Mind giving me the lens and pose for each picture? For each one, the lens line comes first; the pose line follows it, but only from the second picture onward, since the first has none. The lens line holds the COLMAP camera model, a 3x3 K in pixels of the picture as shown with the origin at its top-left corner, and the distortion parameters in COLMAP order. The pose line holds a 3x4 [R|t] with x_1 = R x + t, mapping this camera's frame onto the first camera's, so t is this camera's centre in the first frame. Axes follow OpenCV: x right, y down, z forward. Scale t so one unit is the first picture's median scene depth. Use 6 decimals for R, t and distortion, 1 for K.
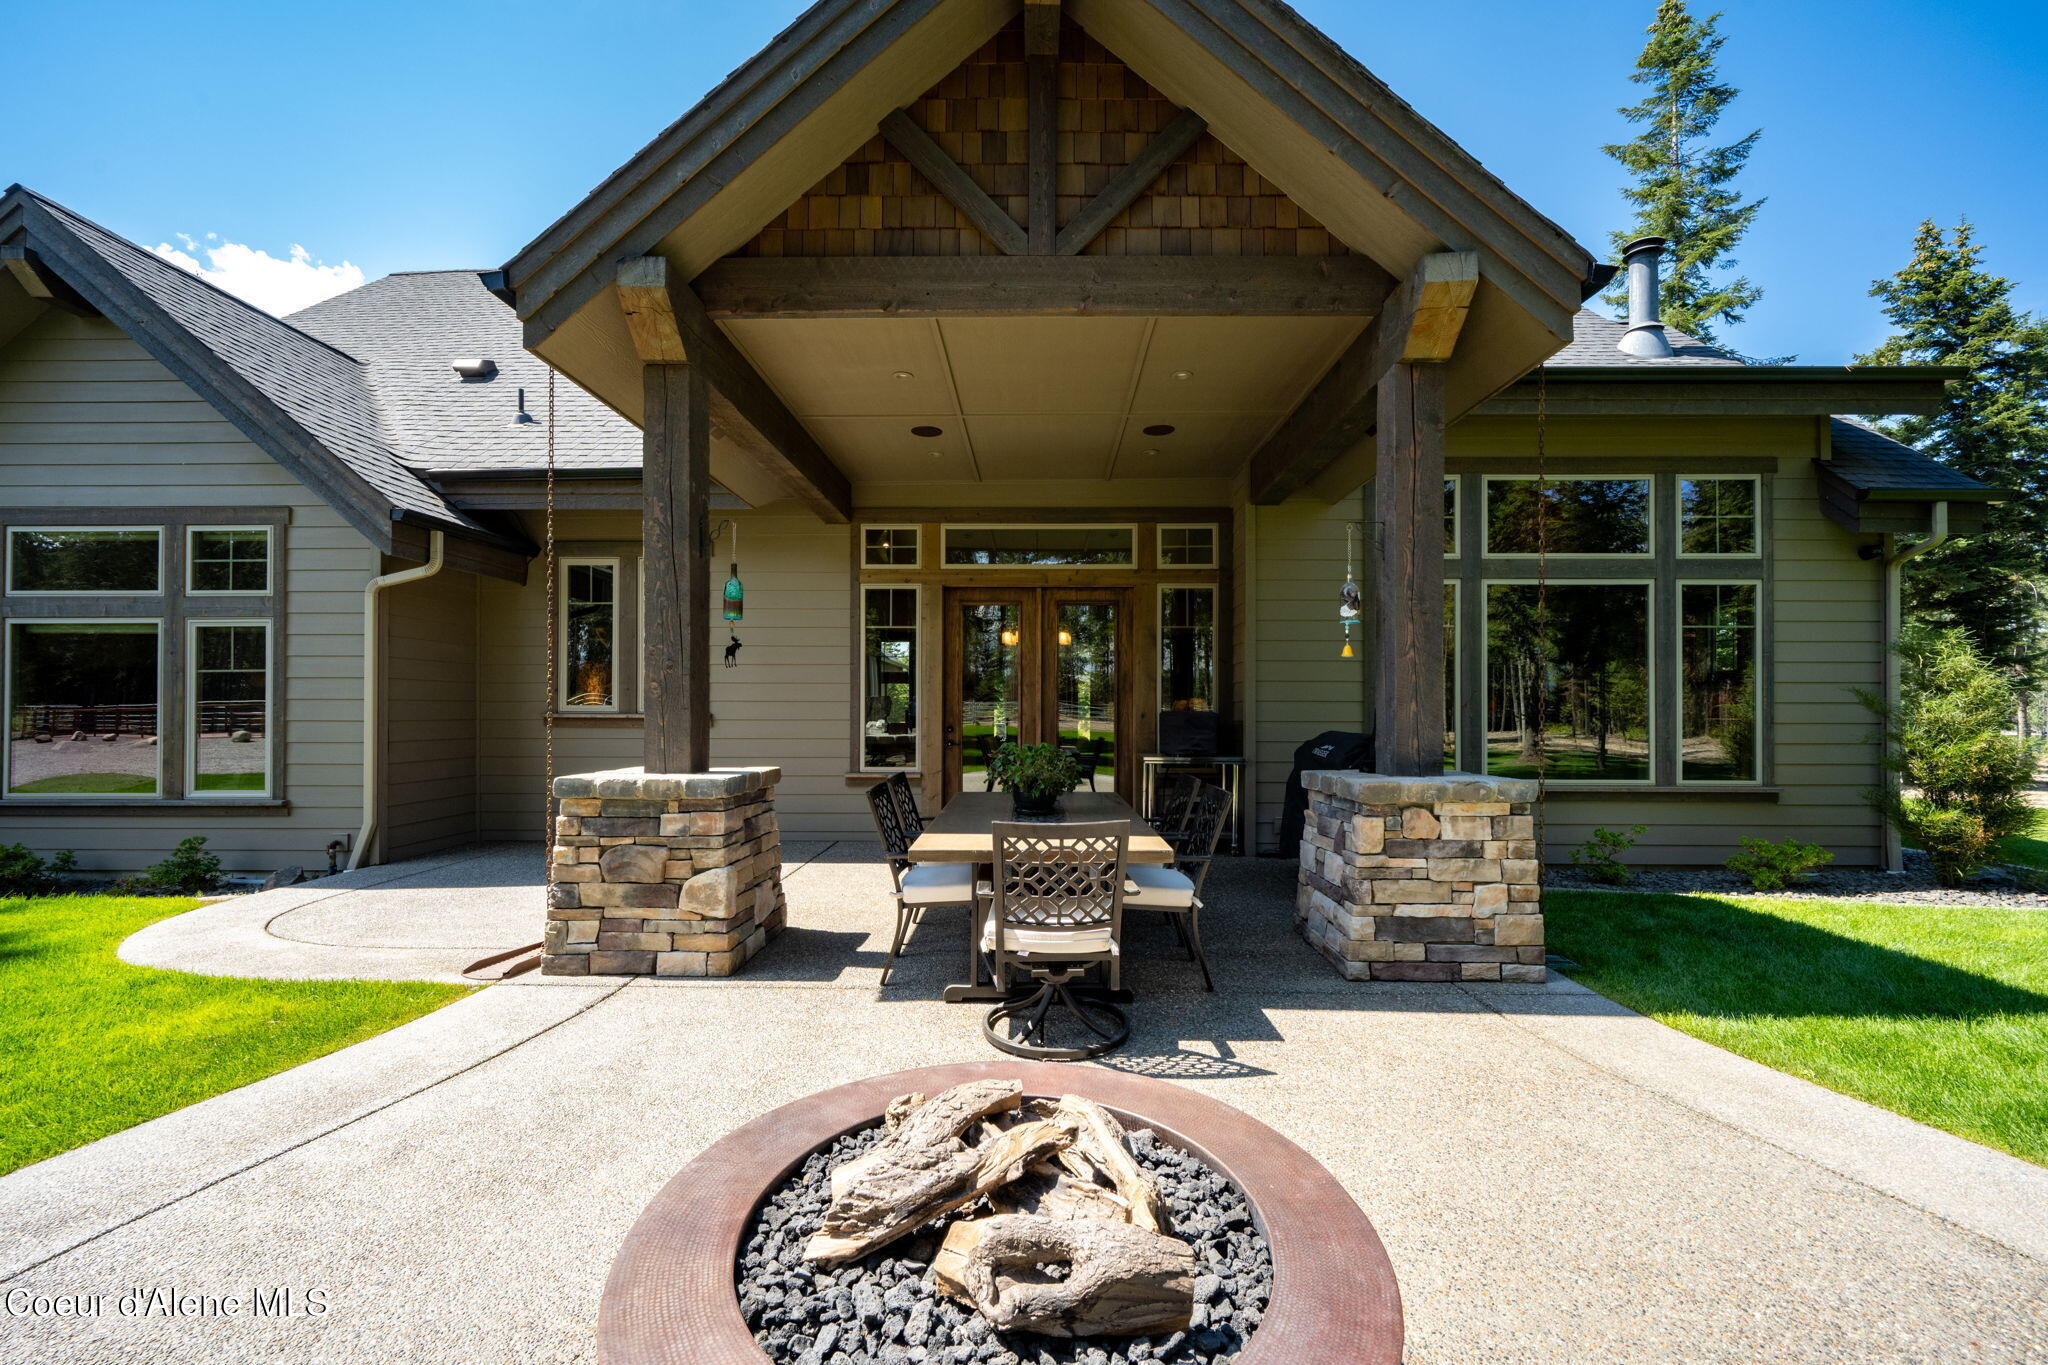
lens RADIAL K [[831.2, 0, 1026.7], [0, 831.2, 704.4], [0, 0, 1]] dist [-0.000602, -0.000057]
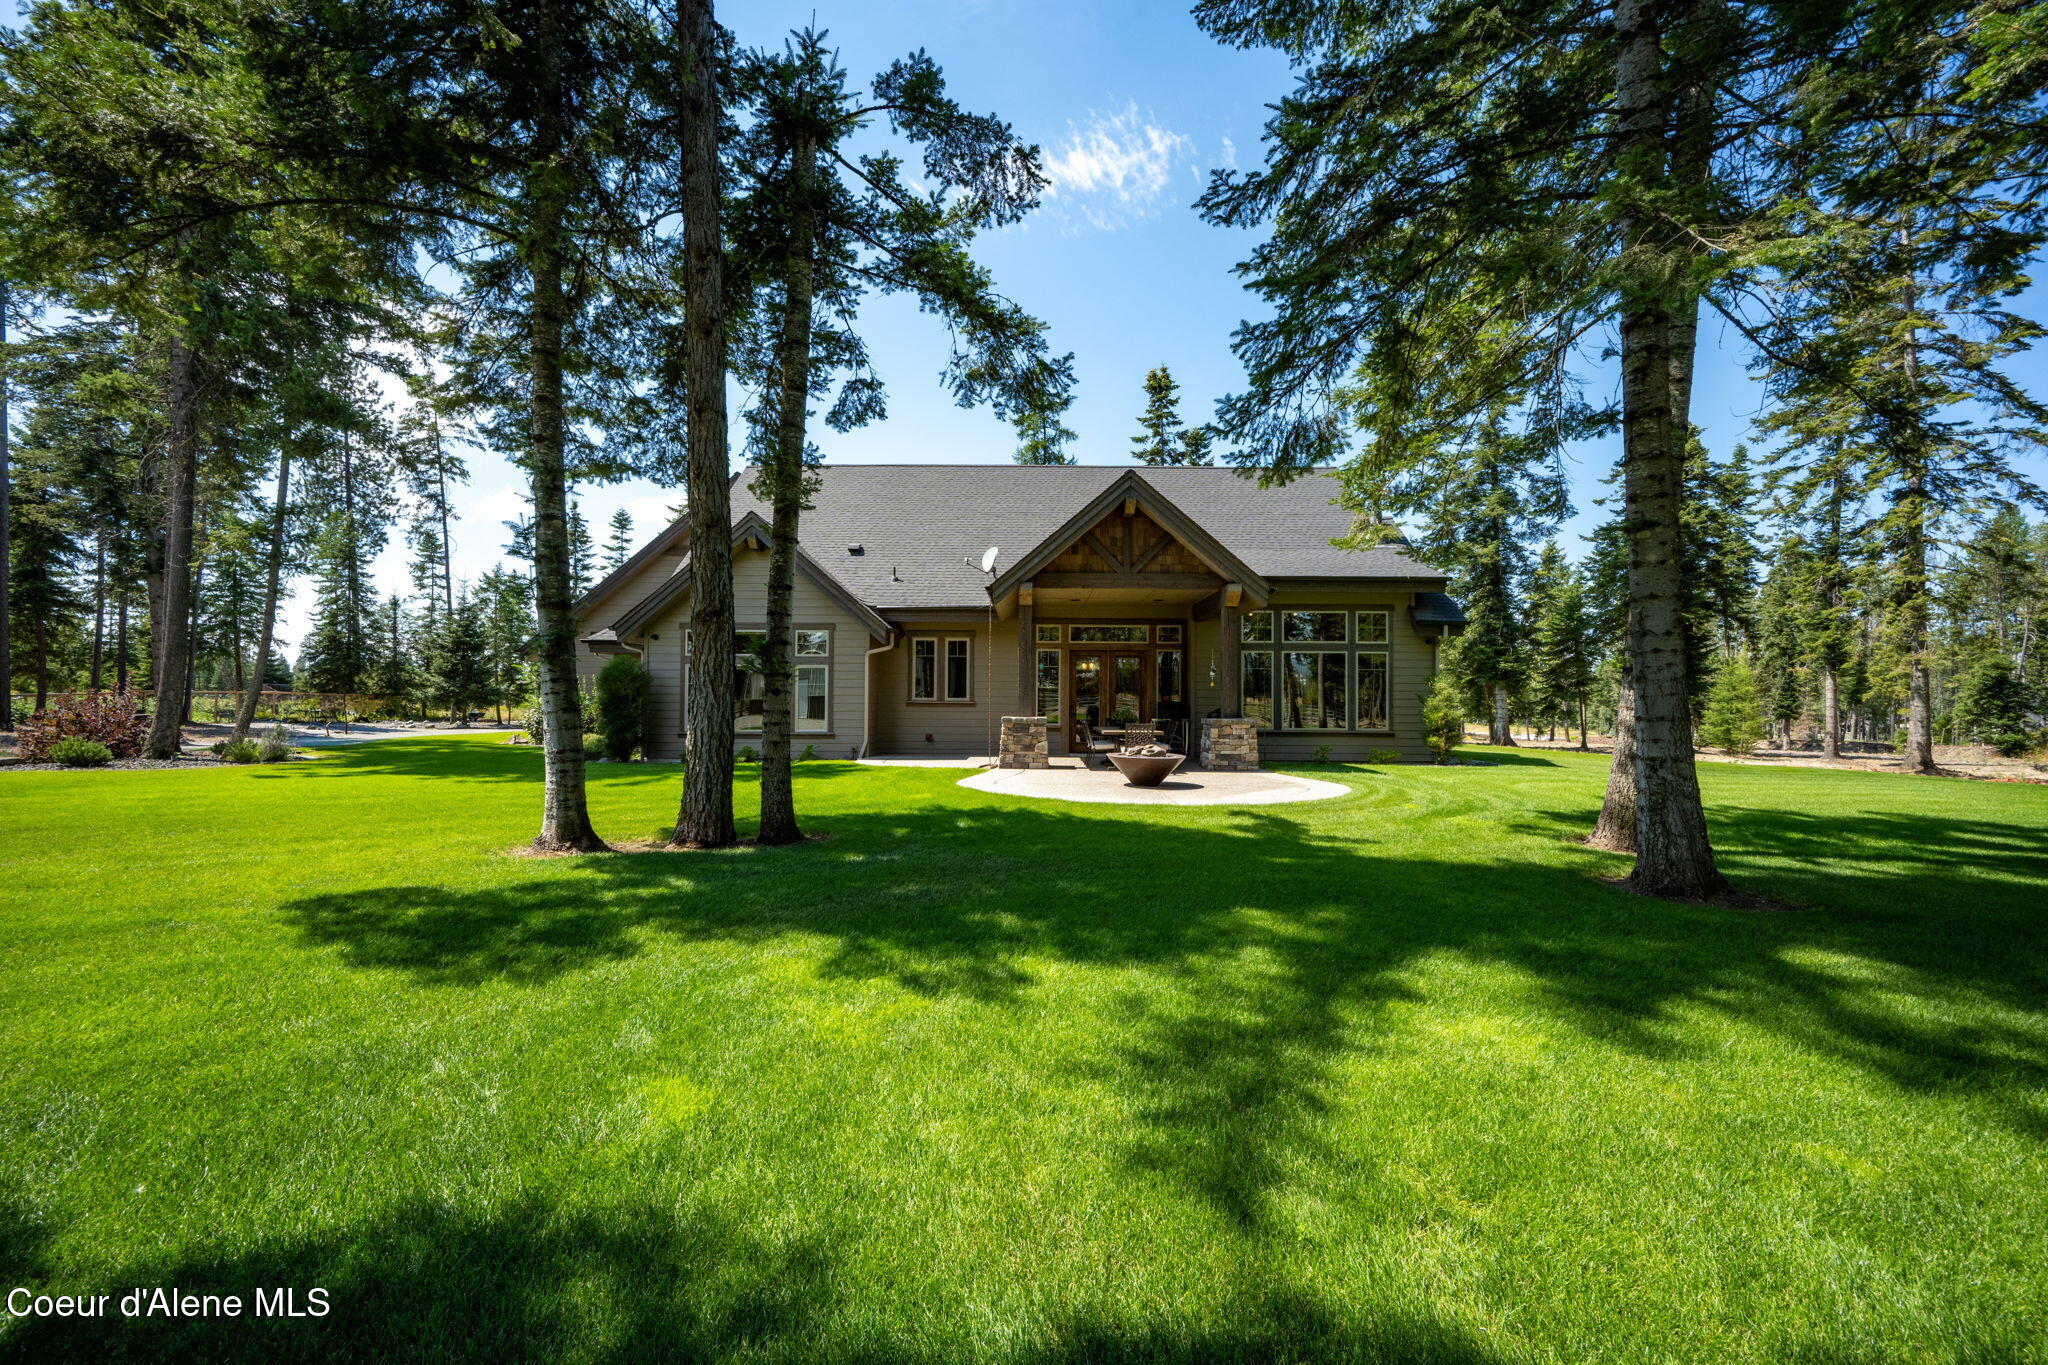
lens RADIAL K [[789.9, 0, 1024.0], [0, 789.9, 682.5], [0, 0, 1]] dist [-0.000319, -0.000022]
pose [[0.999987, 0.004441, 0.002343, -0.301119], [-0.004405, 0.999873, -0.015290, -0.010976], [-0.002411, 0.015279, 0.999880, -1.670041]]
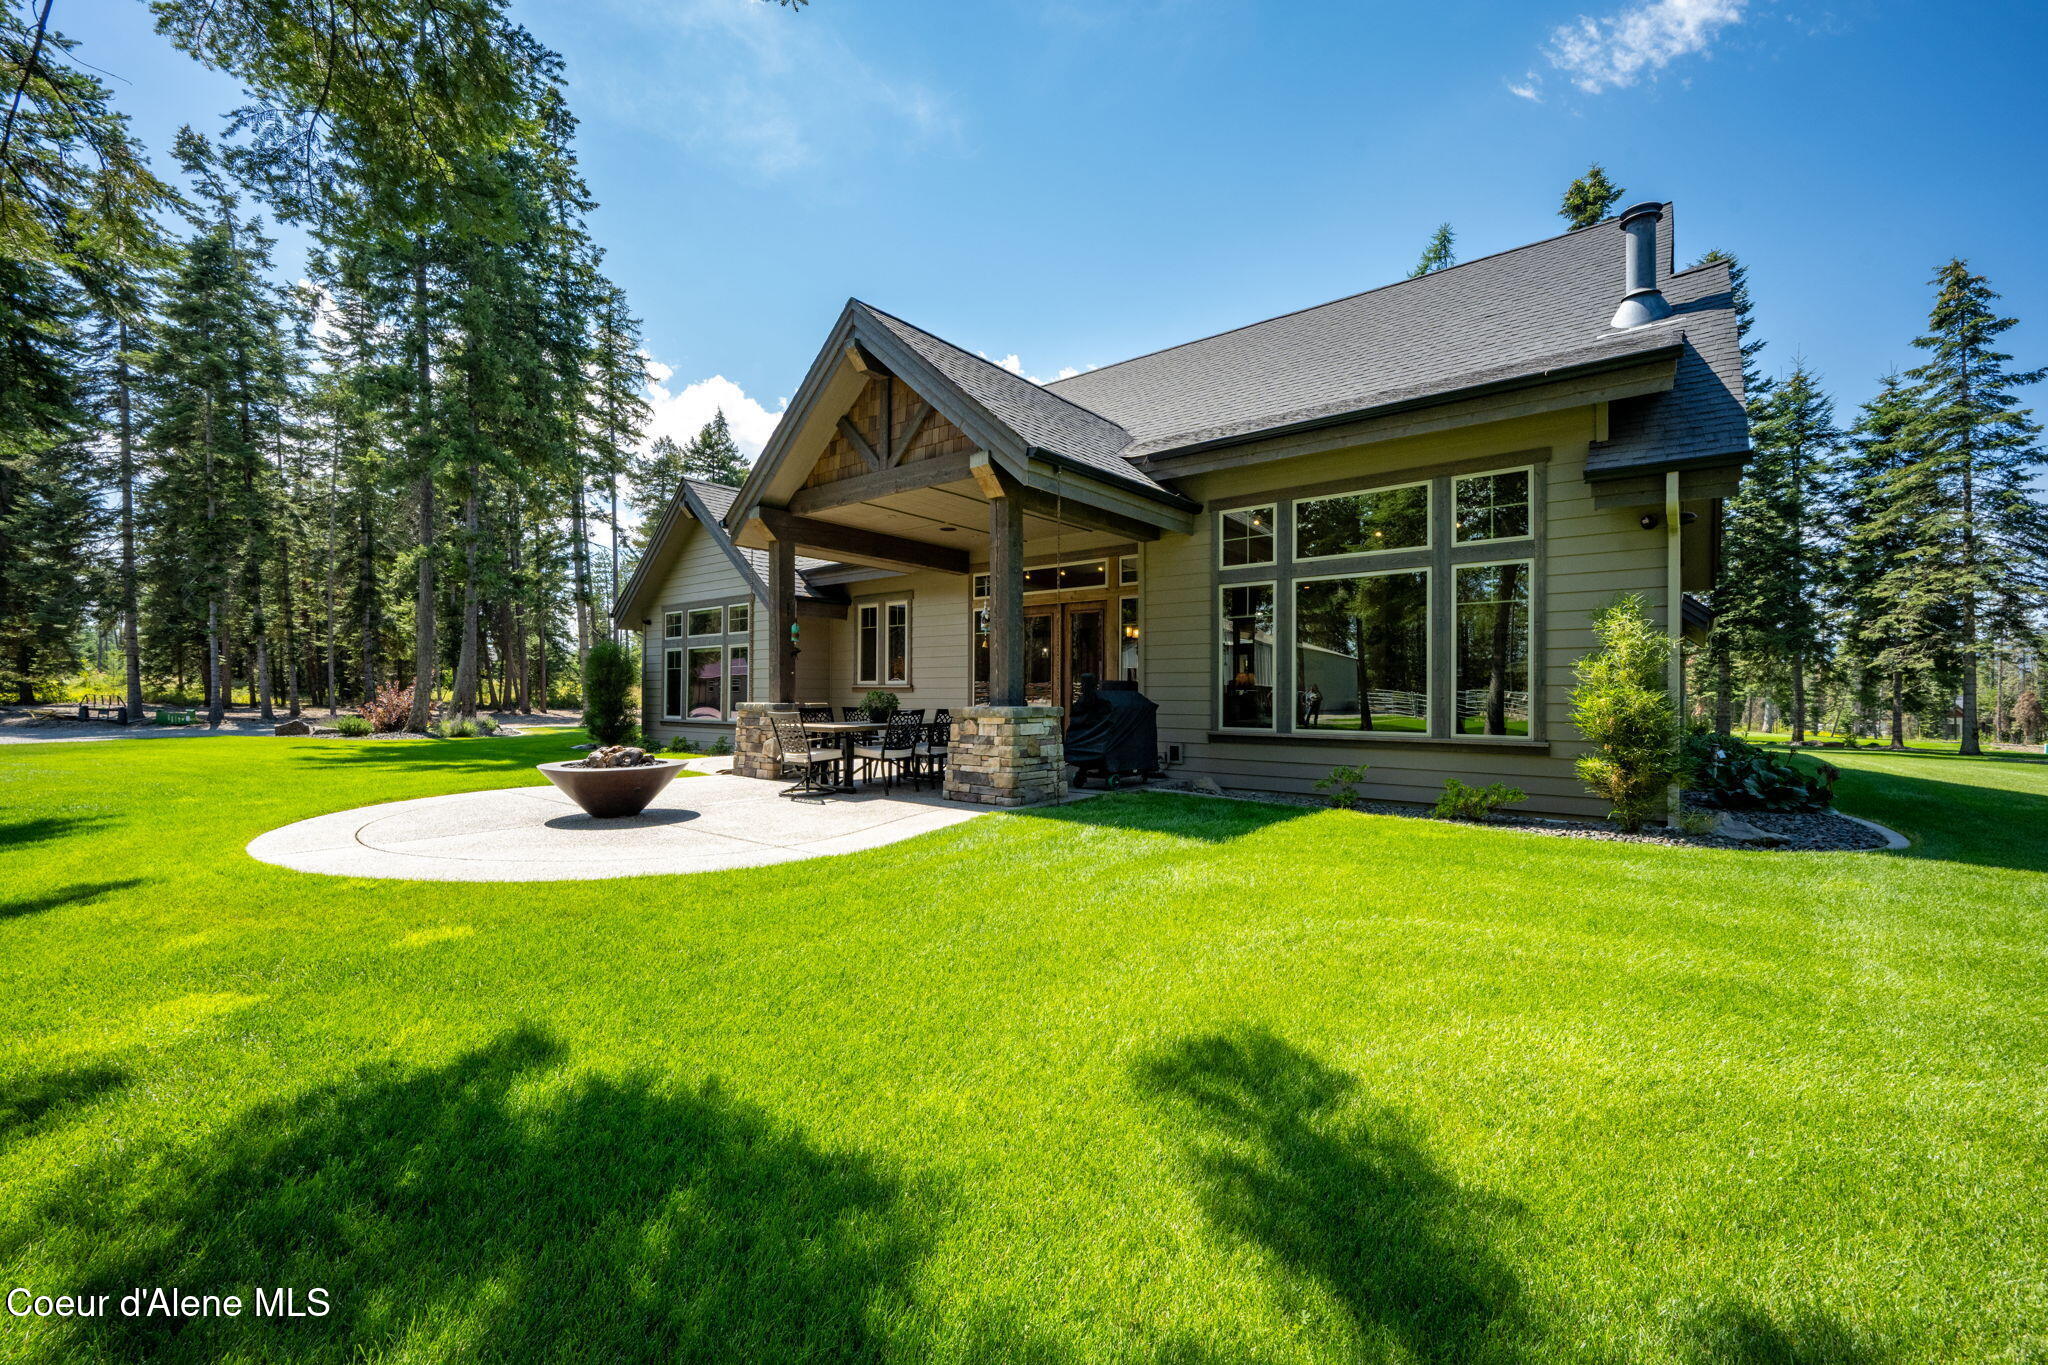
lens RADIAL K [[811.6, 0, 1024.0], [0, 811.6, 682.5], [0, 0, 1]] dist [-0.000077, -0.000097]
pose [[0.790773, -0.008282, -0.612053, 1.135275], [0.000853, 0.999922, -0.012429, 0.035692], [0.612109, 0.009306, 0.790719, -0.327693]]
